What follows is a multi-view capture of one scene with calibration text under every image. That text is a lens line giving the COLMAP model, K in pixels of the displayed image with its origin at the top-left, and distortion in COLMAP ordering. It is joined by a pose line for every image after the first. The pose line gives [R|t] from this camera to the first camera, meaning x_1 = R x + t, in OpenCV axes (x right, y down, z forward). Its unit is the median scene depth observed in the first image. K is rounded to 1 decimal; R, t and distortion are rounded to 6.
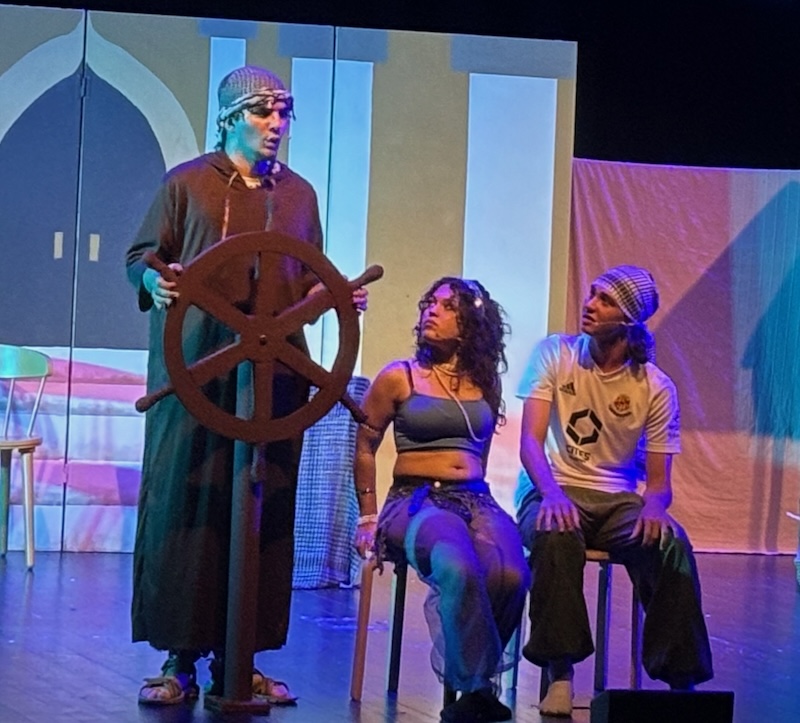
lens RADIAL K [[3786.8, 0, 406.2], [0, 3786.8, 360.3], [0, 0, 1]] dist [1.070860, 0.000000]
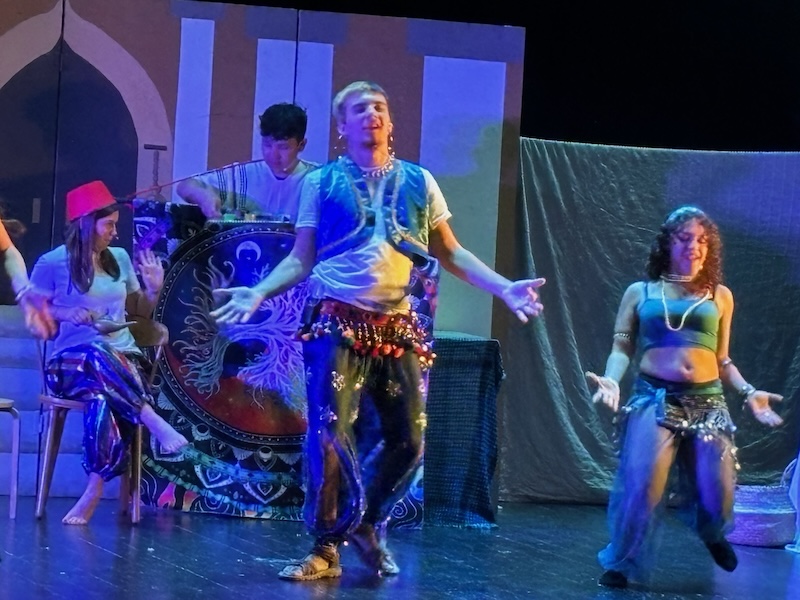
lens RADIAL K [[4291.7, 0, 399.6], [0, 4291.7, 301.1], [0, 0, 1]] dist [-0.037820, 0.000000]
pose [[0.999589, 0.020228, 0.020327, -0.013007], [-0.020144, 0.999788, -0.004356, -0.001601], [-0.020411, 0.003944, 0.999784, -0.193723]]
